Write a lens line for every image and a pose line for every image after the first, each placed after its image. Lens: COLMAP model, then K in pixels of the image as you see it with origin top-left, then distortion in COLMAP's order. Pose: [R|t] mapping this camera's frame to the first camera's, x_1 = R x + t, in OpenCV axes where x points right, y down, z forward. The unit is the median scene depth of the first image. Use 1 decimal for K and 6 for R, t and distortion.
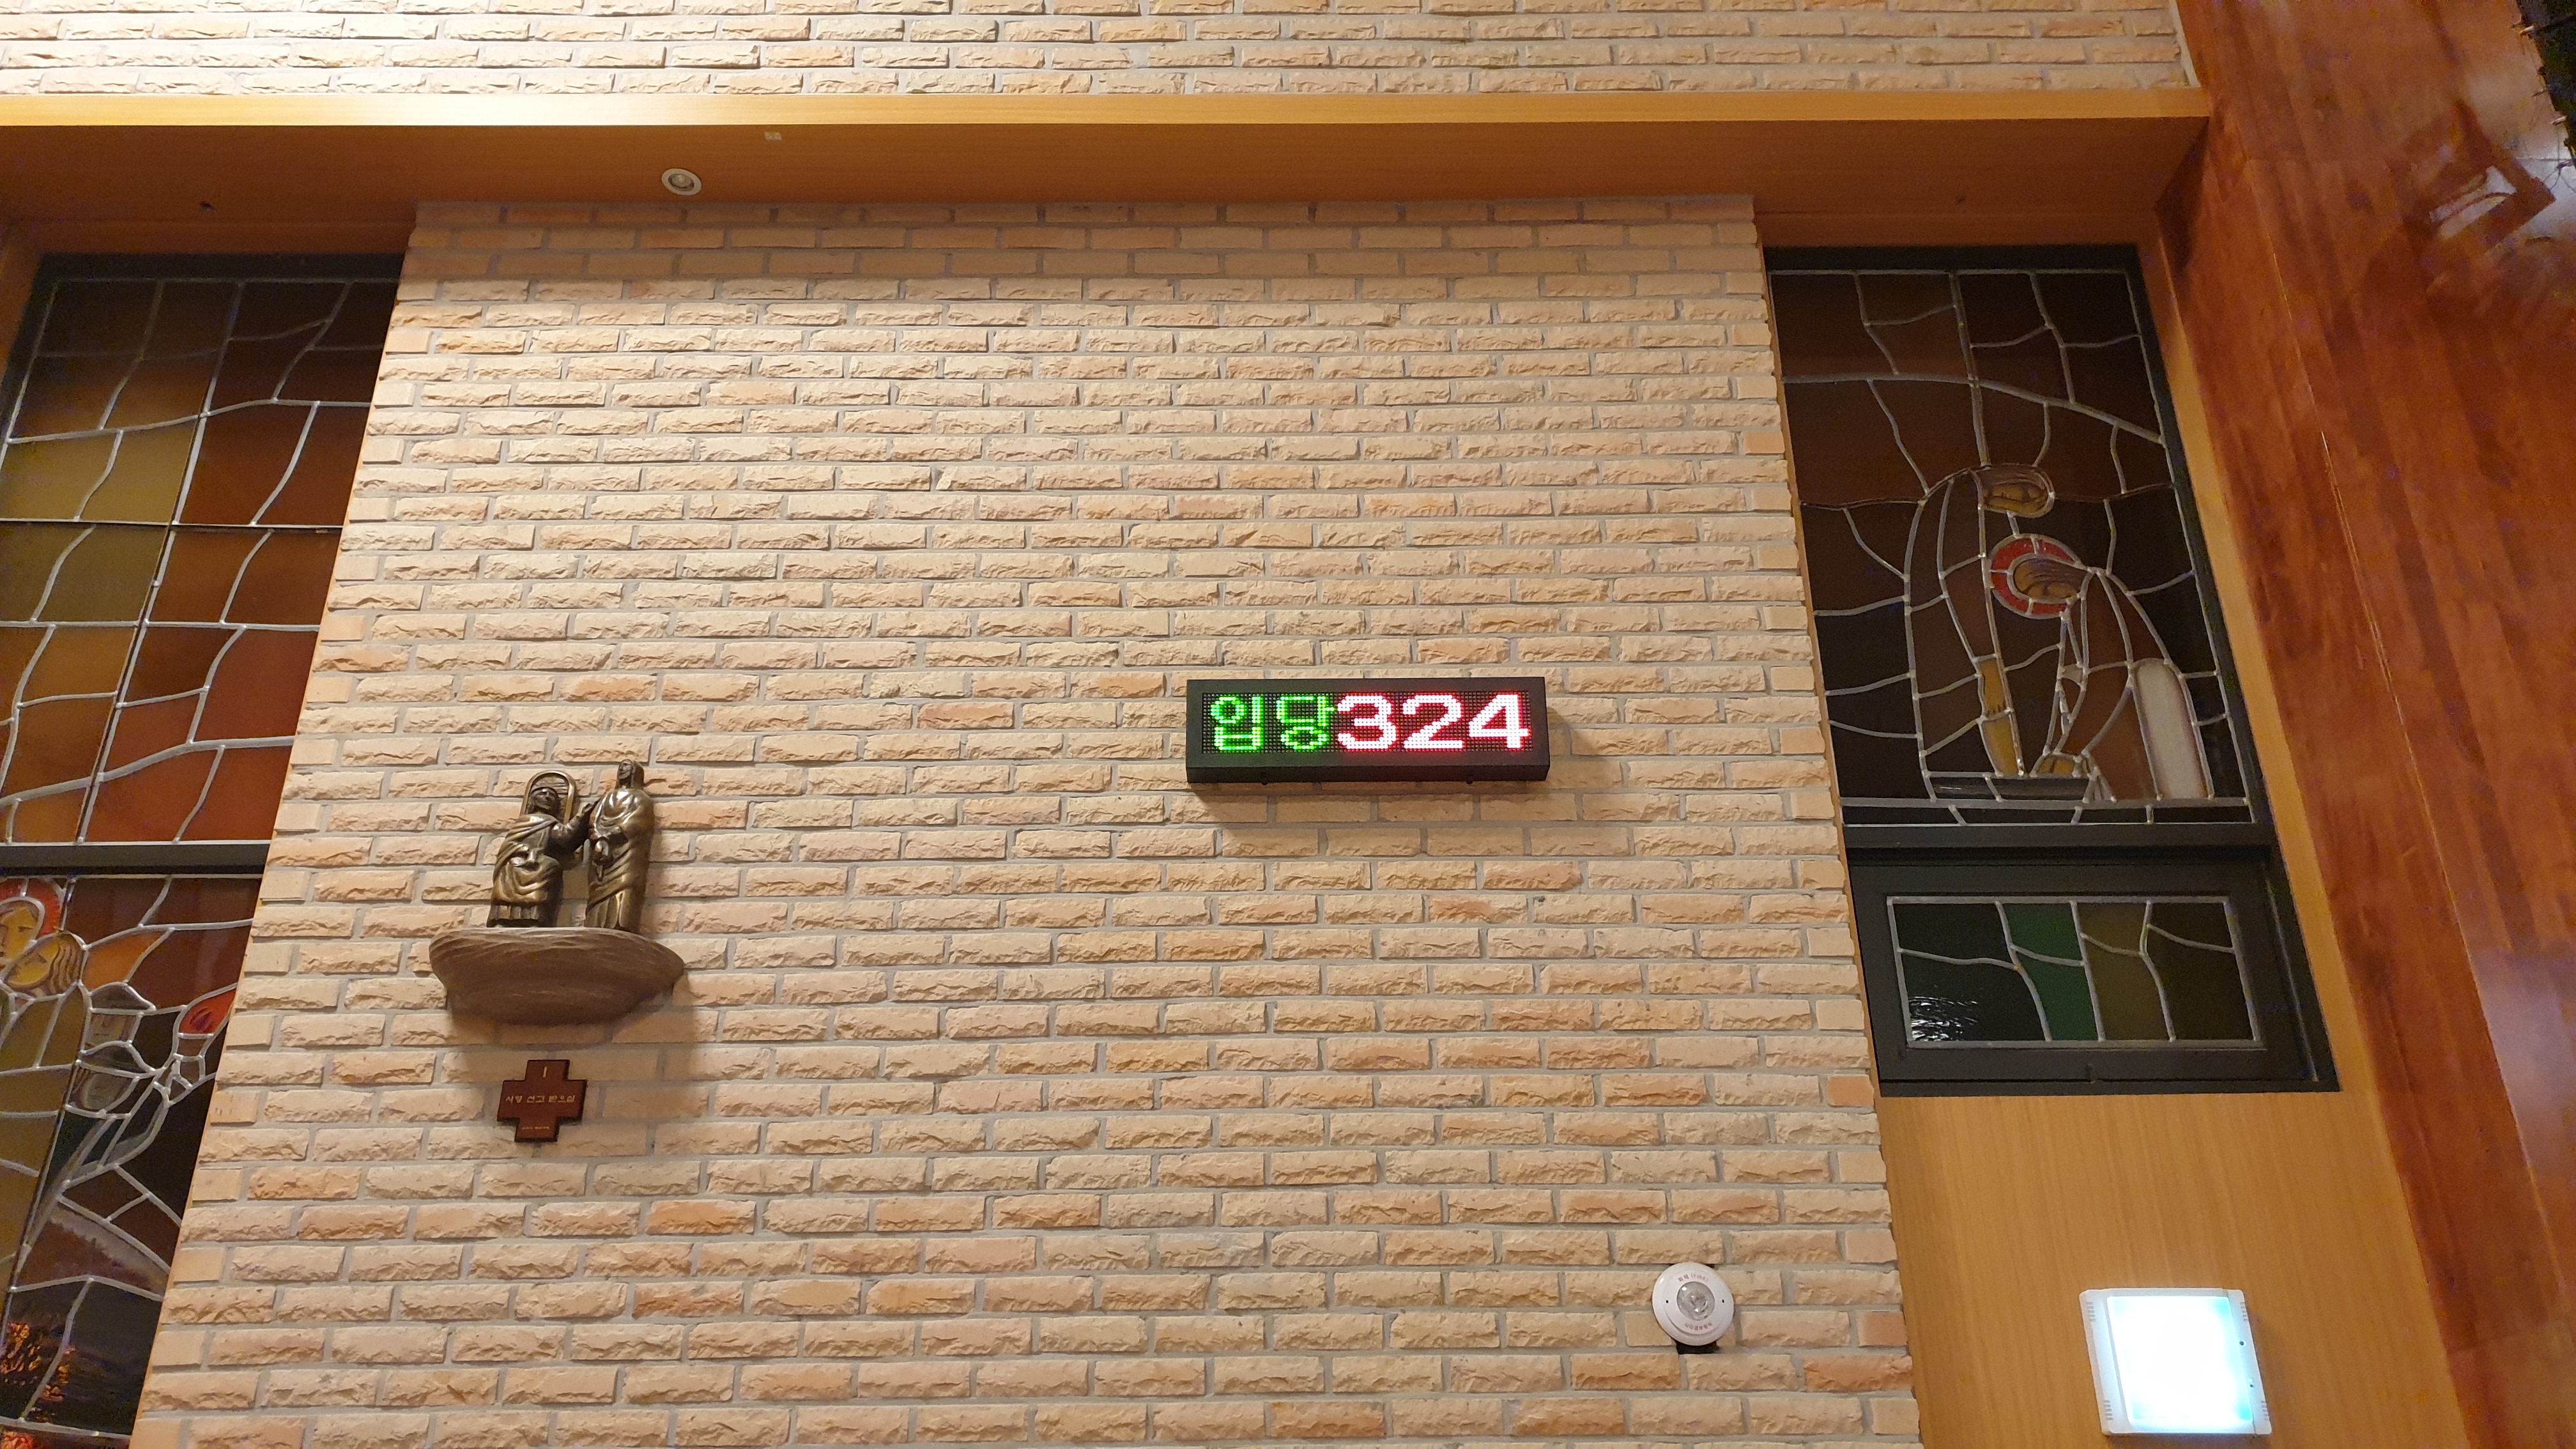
lens RADIAL K [[1852.7, 0, 1297.9], [0, 1852.7, 717.0], [0, 0, 1]] dist [0.106951, -0.208967]
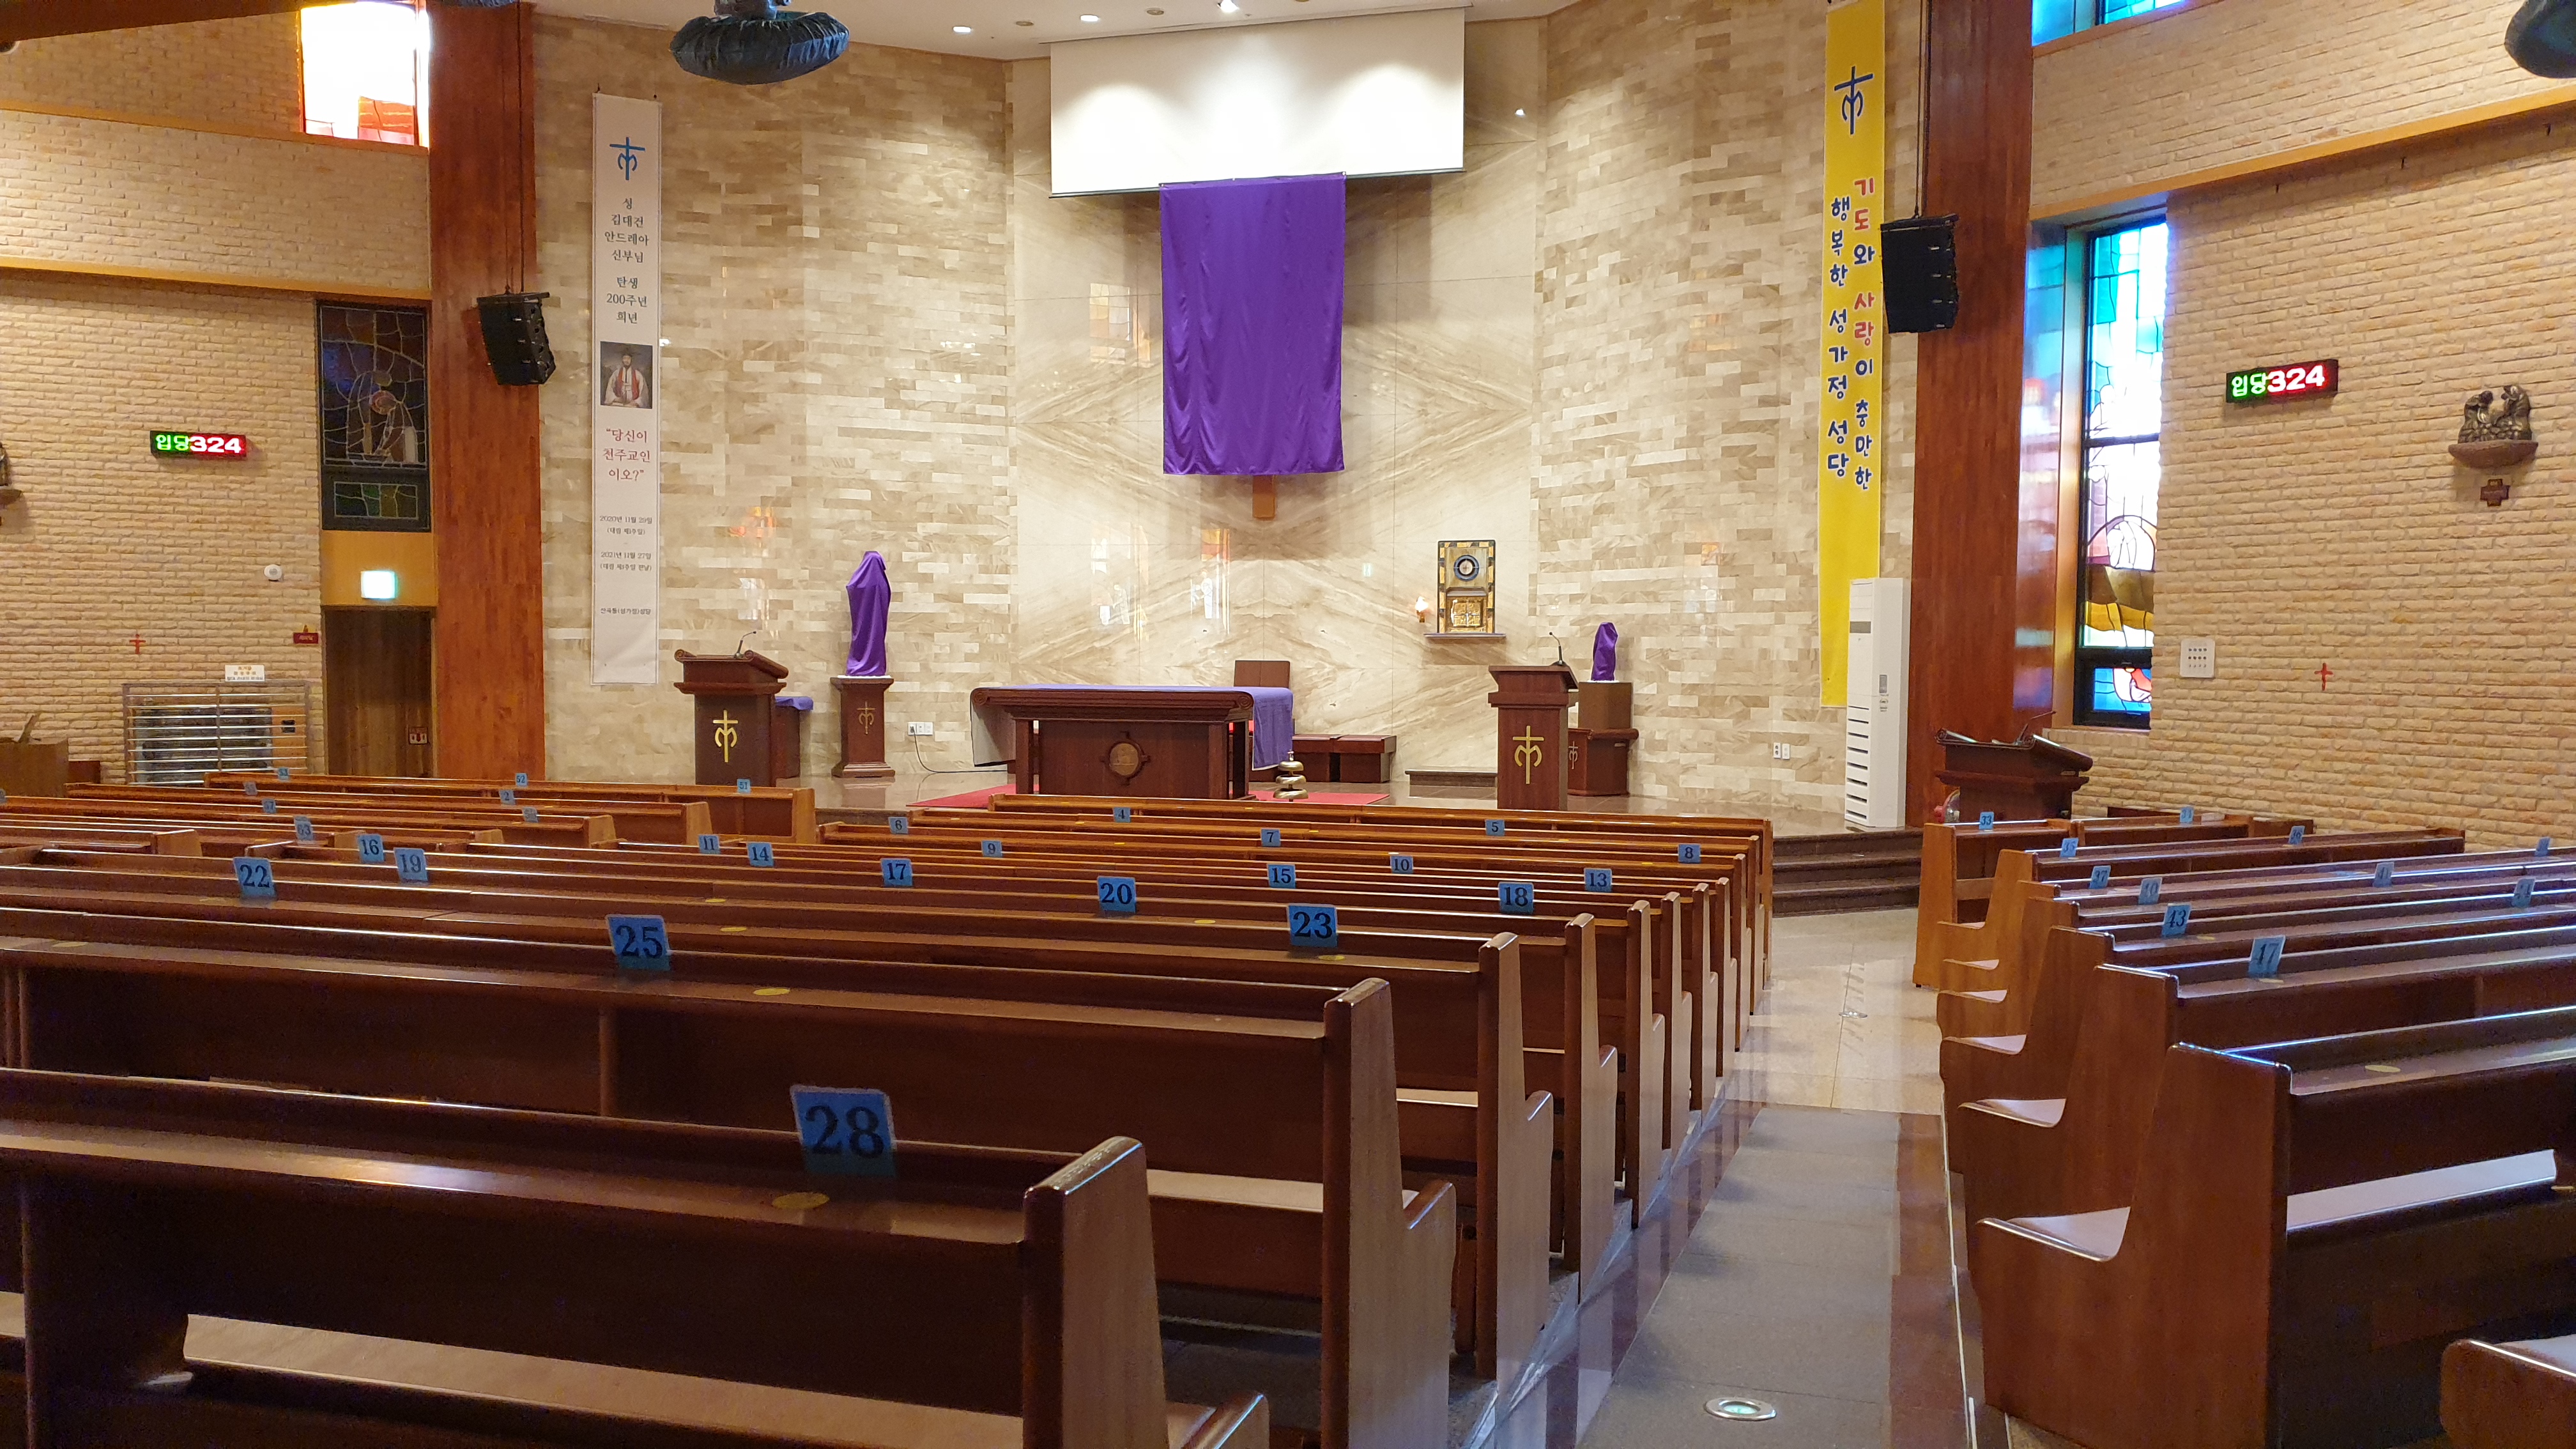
lens RADIAL K [[1973.5, 0, 1302.7], [0, 1973.5, 767.7], [0, 0, 1]] dist [0.085975, -0.134565]
pose [[0.881337, -0.017224, 0.472173, 0.103322], [-0.207898, 0.883260, 0.420273, -1.954221], [-0.424291, -0.468566, 0.774870, -4.354933]]
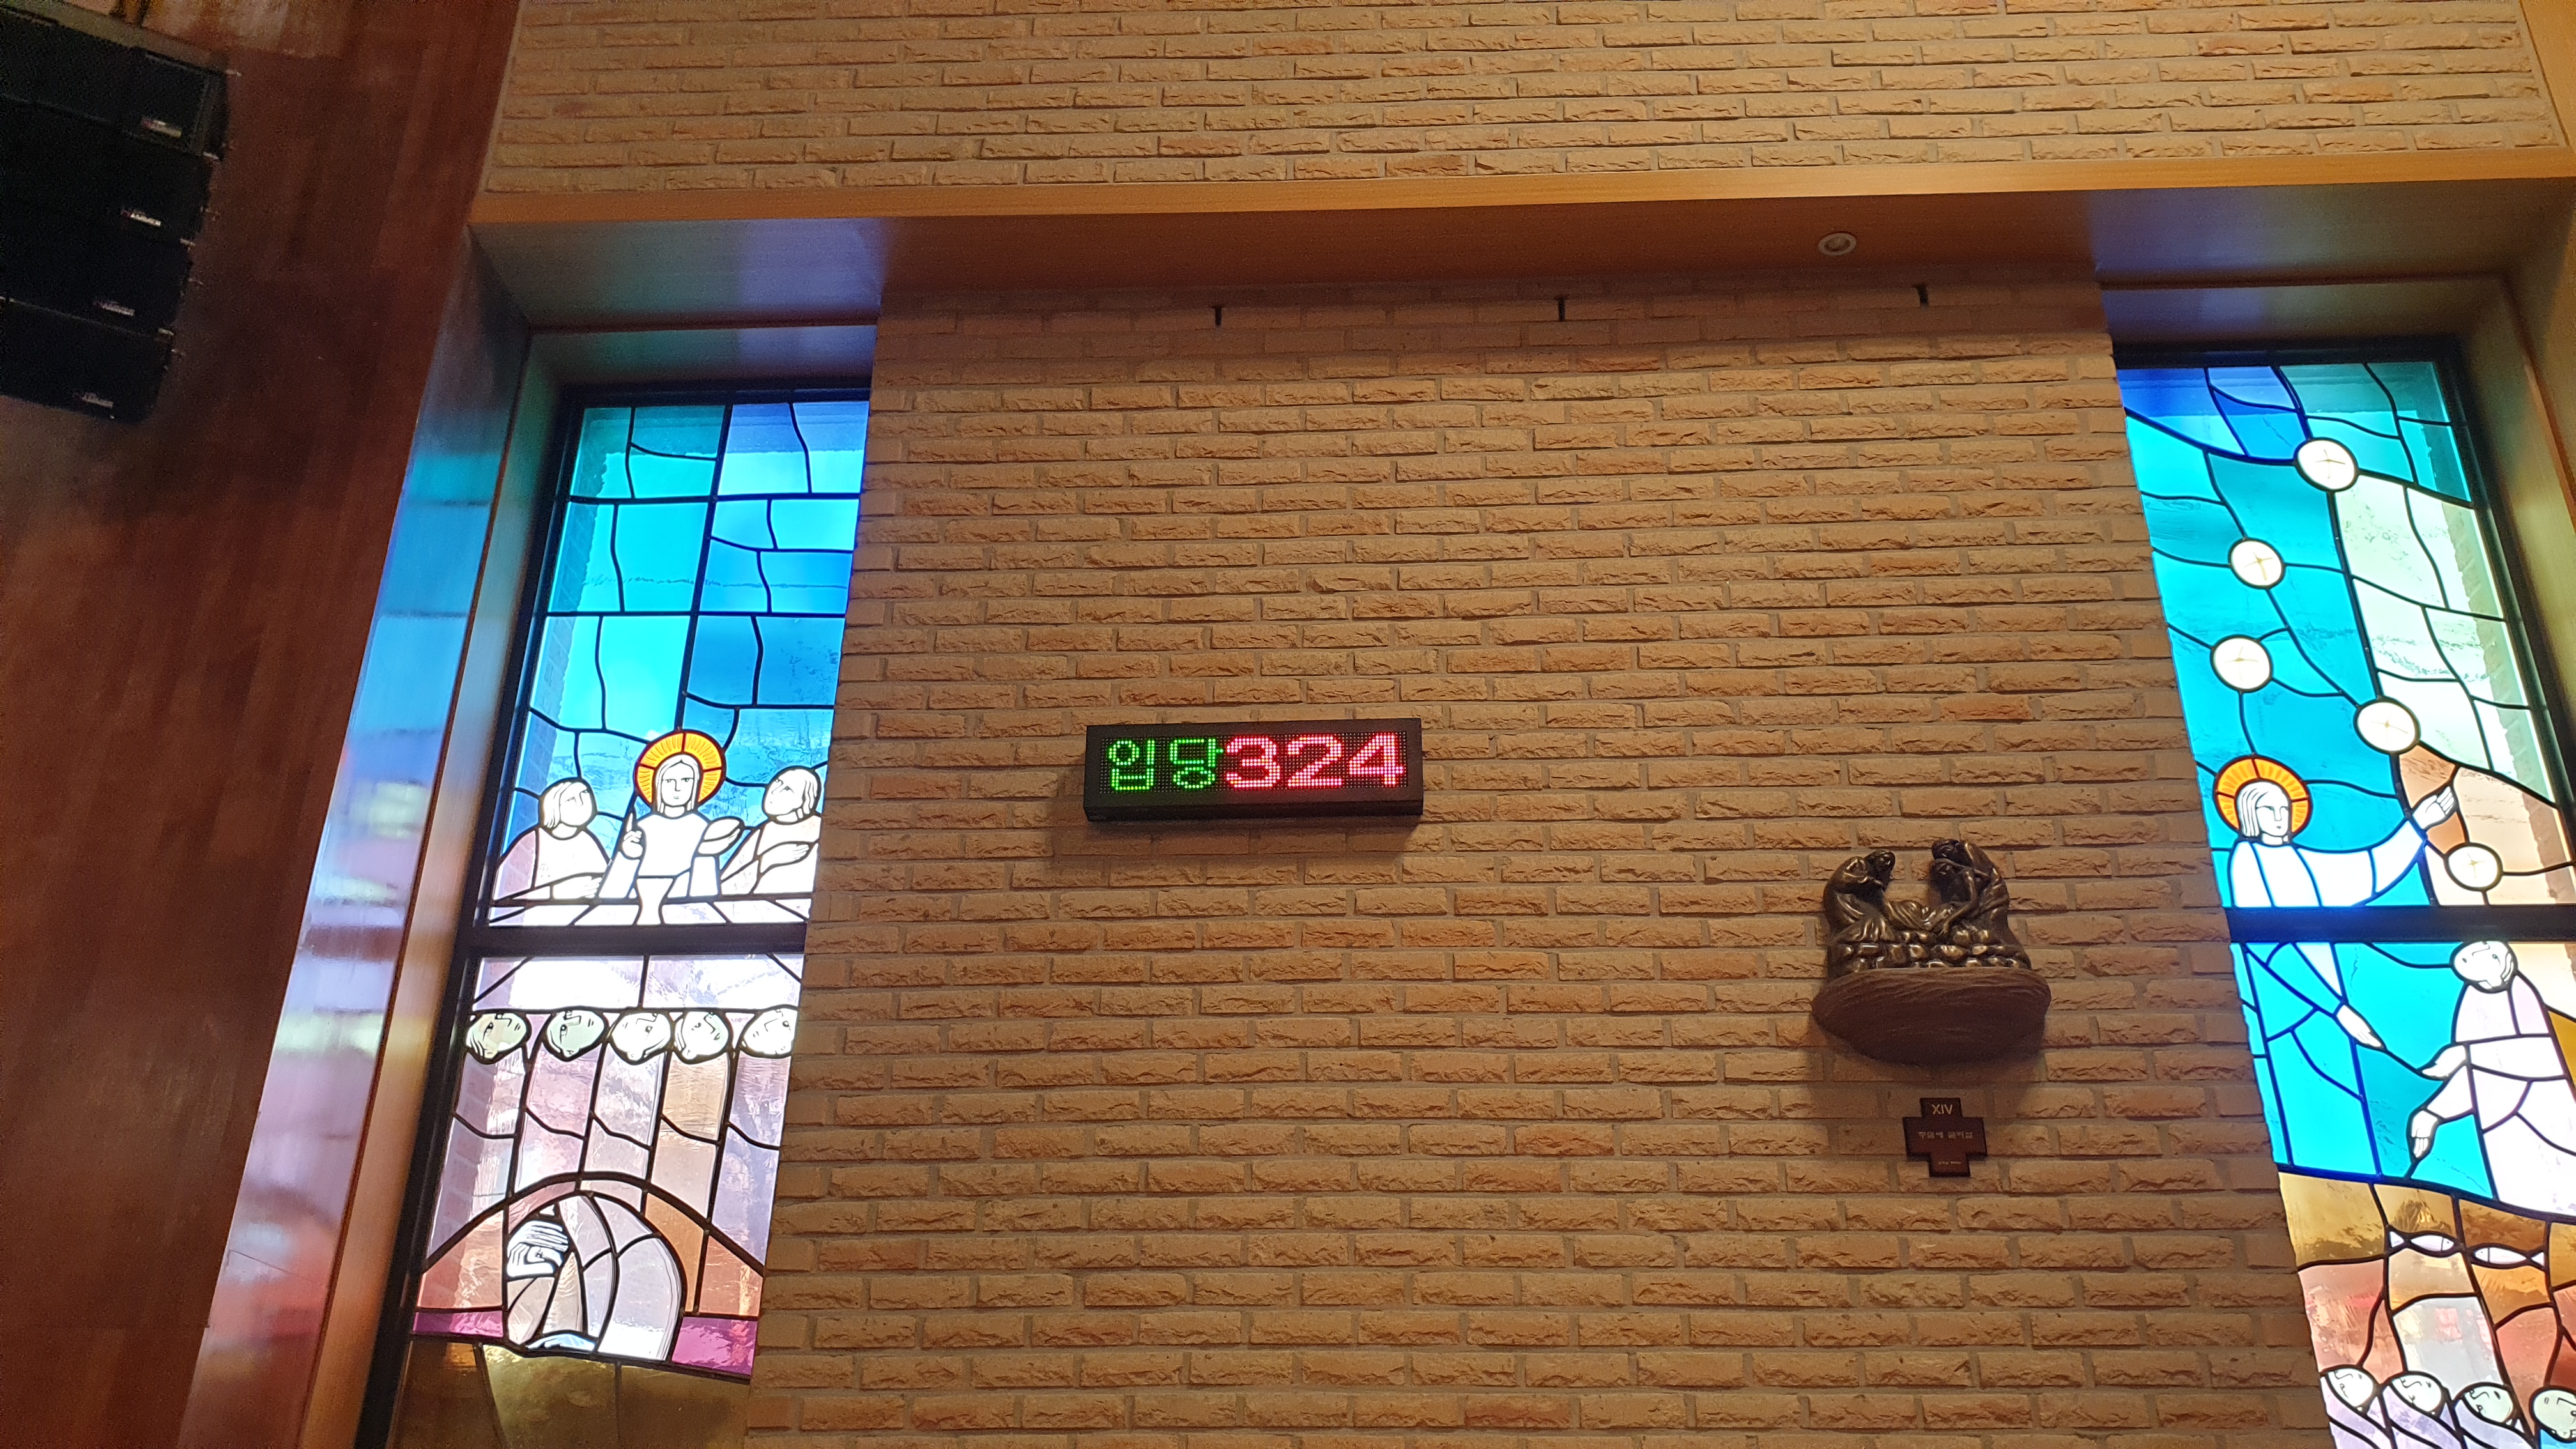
lens RADIAL K [[1973.5, 0, 1302.7], [0, 1973.5, 767.7], [0, 0, 1]] dist [0.085975, -0.134565]
pose [[0.046290, 0.423881, 0.904534, 2.302631], [-0.416218, 0.831343, -0.368282, -0.987270], [-0.908086, -0.359436, 0.214909, -2.253940]]
